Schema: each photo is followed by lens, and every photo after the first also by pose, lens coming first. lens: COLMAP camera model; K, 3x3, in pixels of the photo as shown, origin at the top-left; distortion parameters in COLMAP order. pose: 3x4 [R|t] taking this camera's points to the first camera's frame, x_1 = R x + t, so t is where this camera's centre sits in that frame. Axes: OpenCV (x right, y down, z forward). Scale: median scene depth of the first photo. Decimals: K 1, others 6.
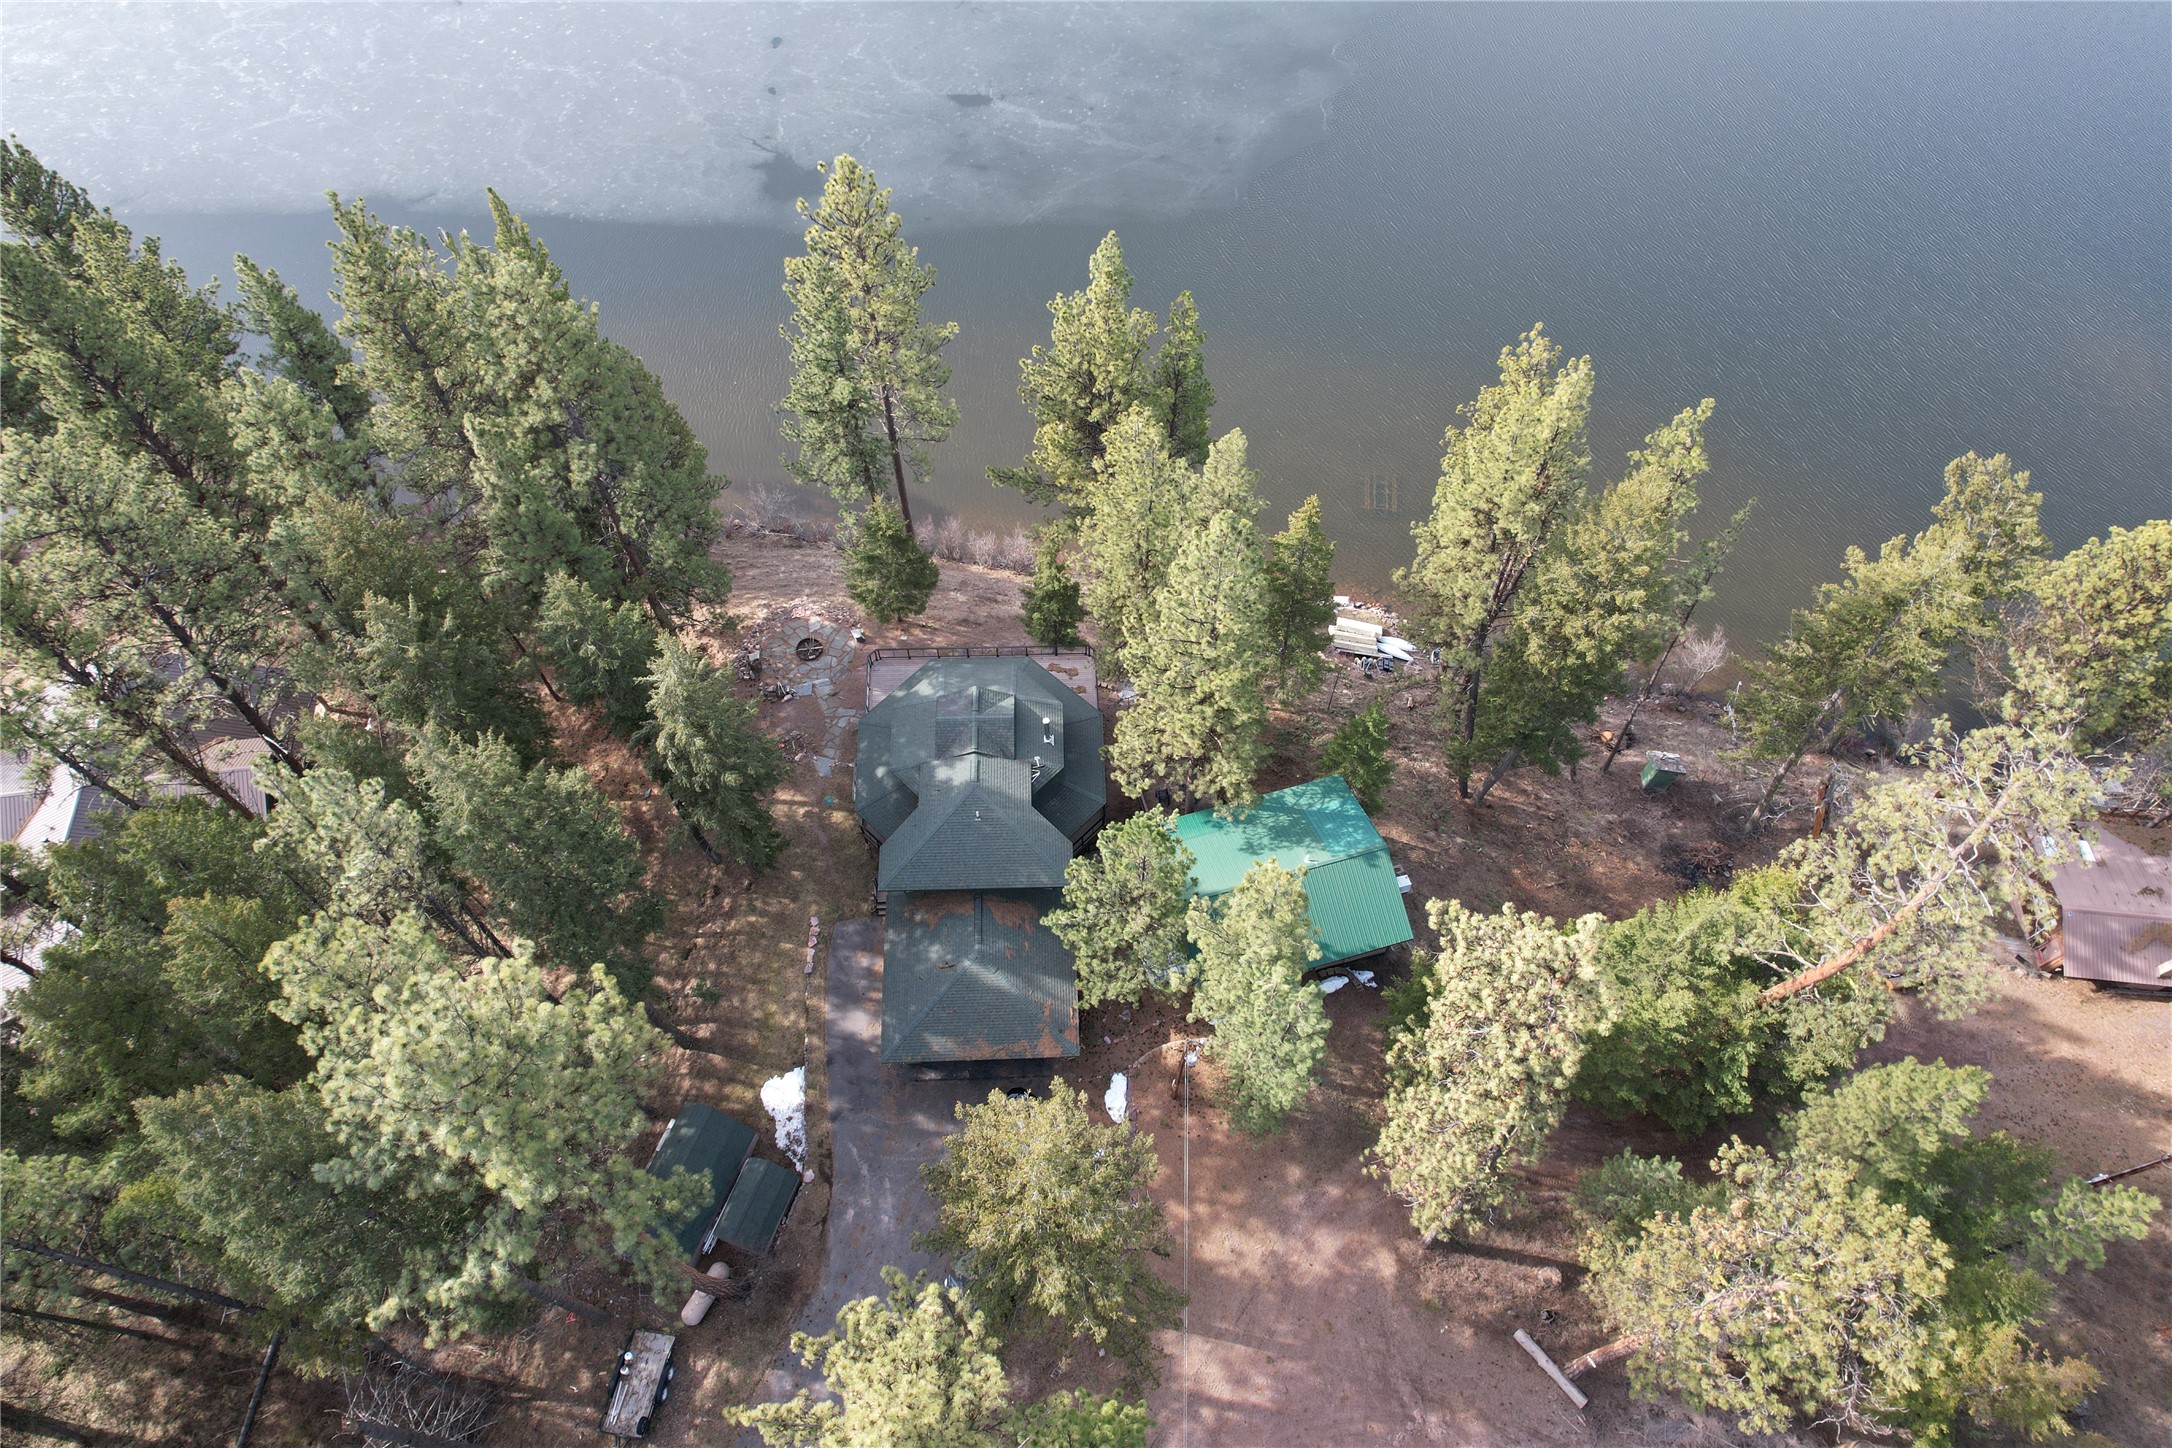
lens RADIAL K [[1386.5, 0, 1105.7], [0, 1386.5, 716.2], [0, 0, 1]] dist [-0.074952, 0.063785]
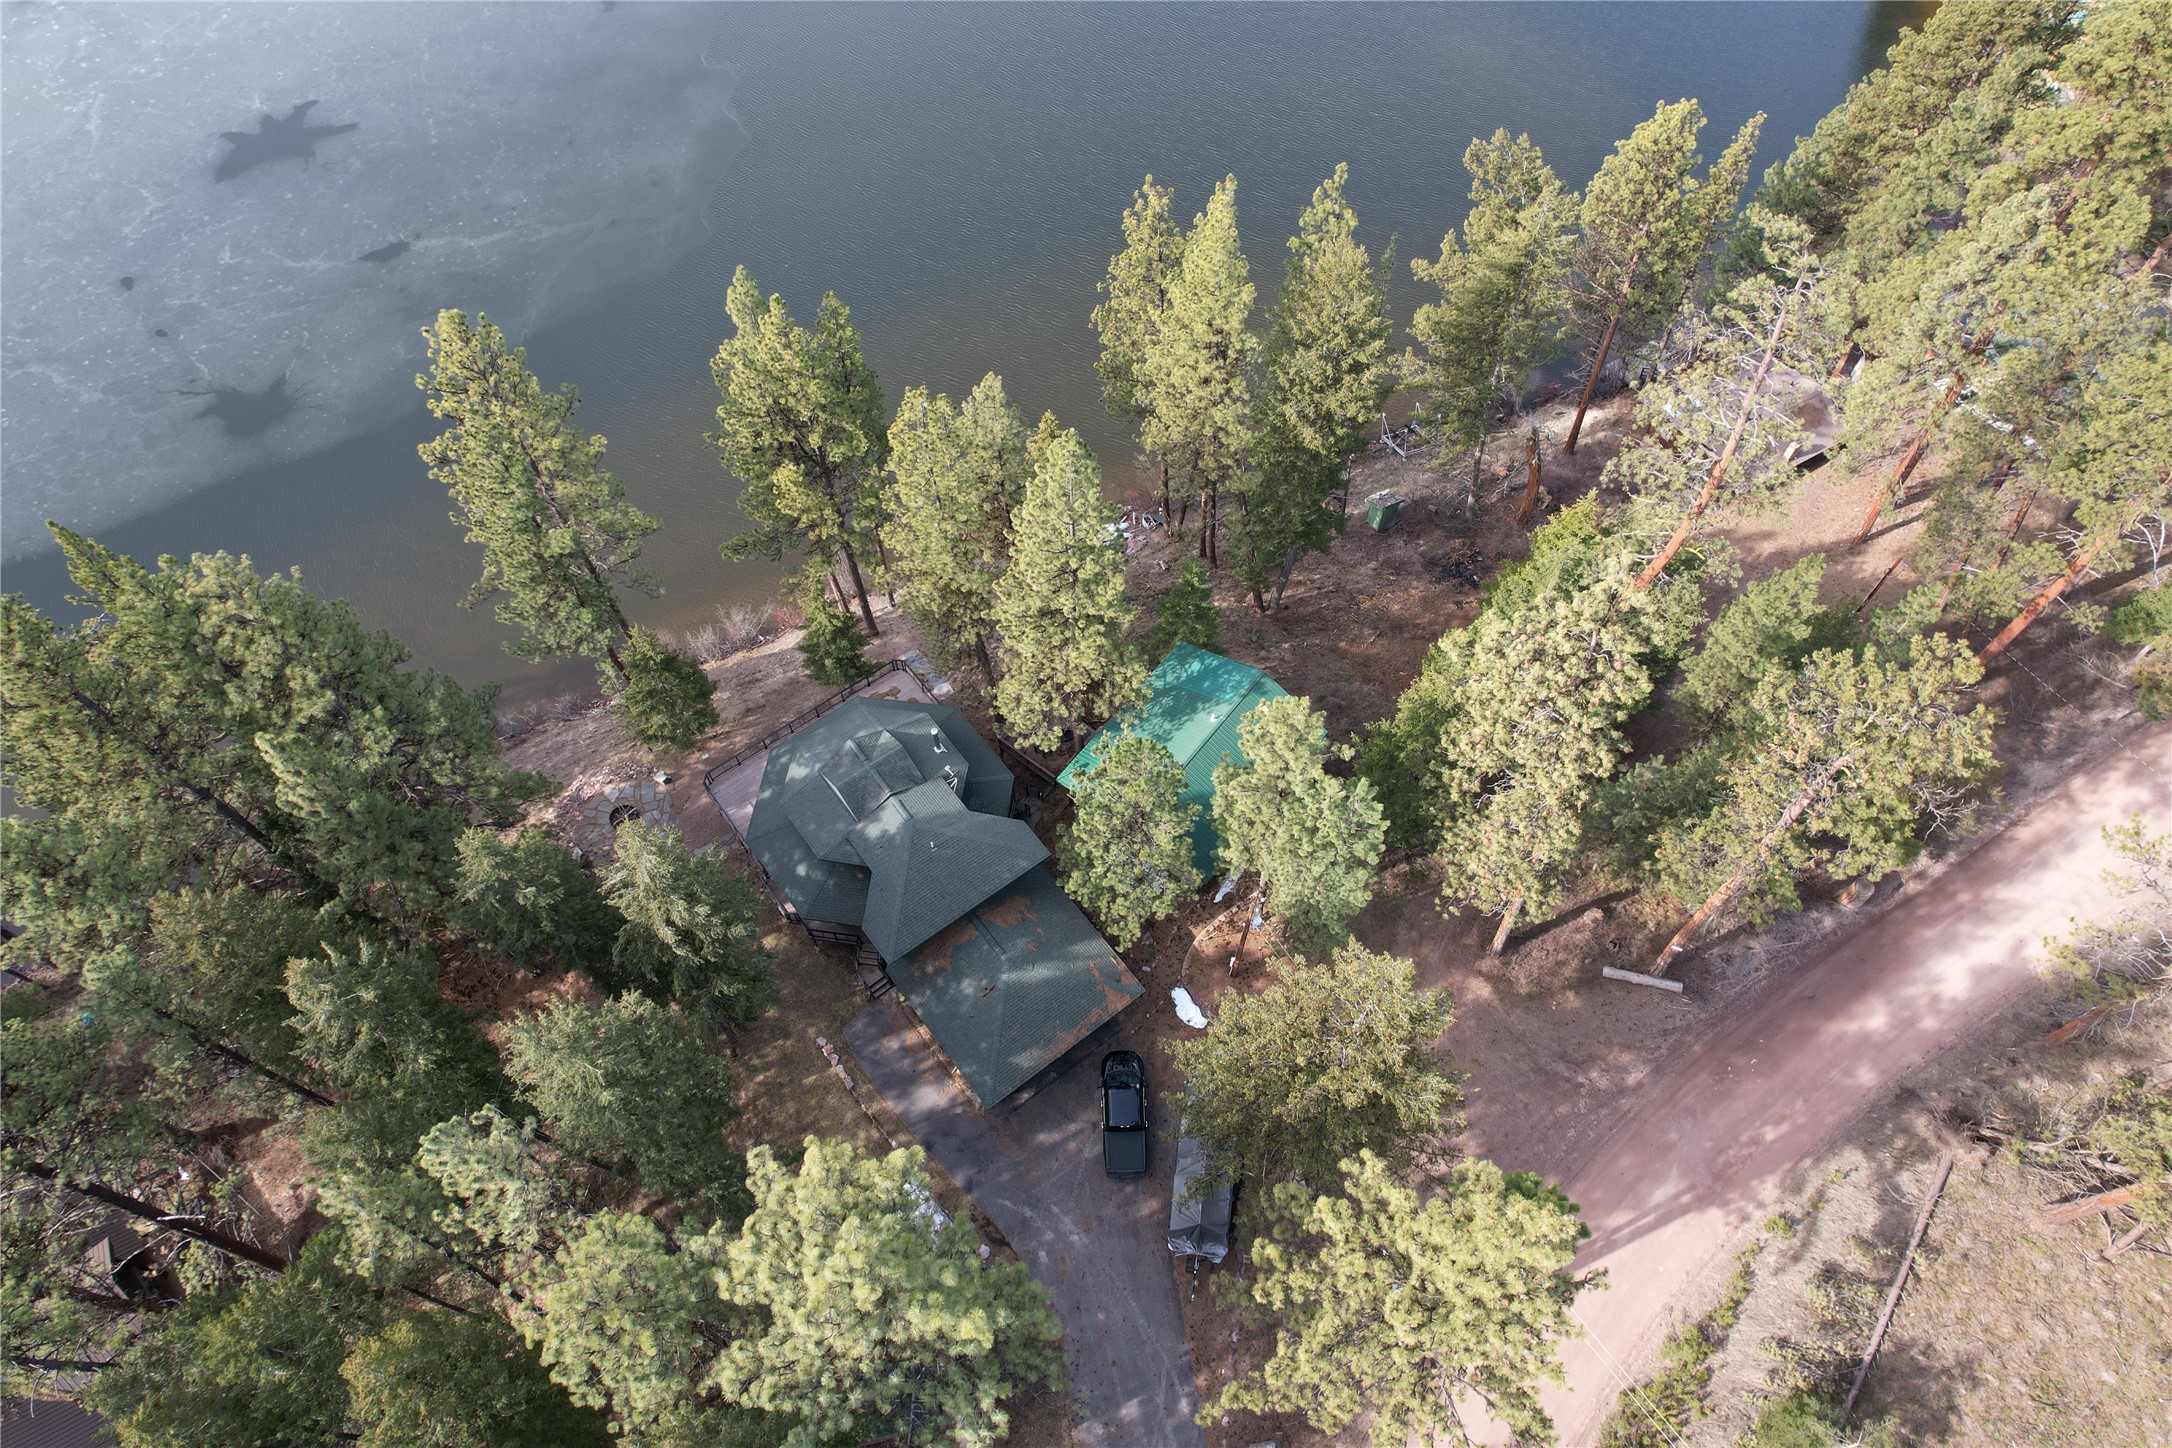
lens RADIAL K [[1386.5, 0, 1087.8], [0, 1386.5, 712.7], [0, 0, 1]] dist [-0.074952, 0.063785]
pose [[0.814569, -0.500810, 0.292689, -0.235392], [0.500982, 0.861732, 0.080219, -0.032361], [-0.292394, 0.081288, 0.952837, 0.022121]]
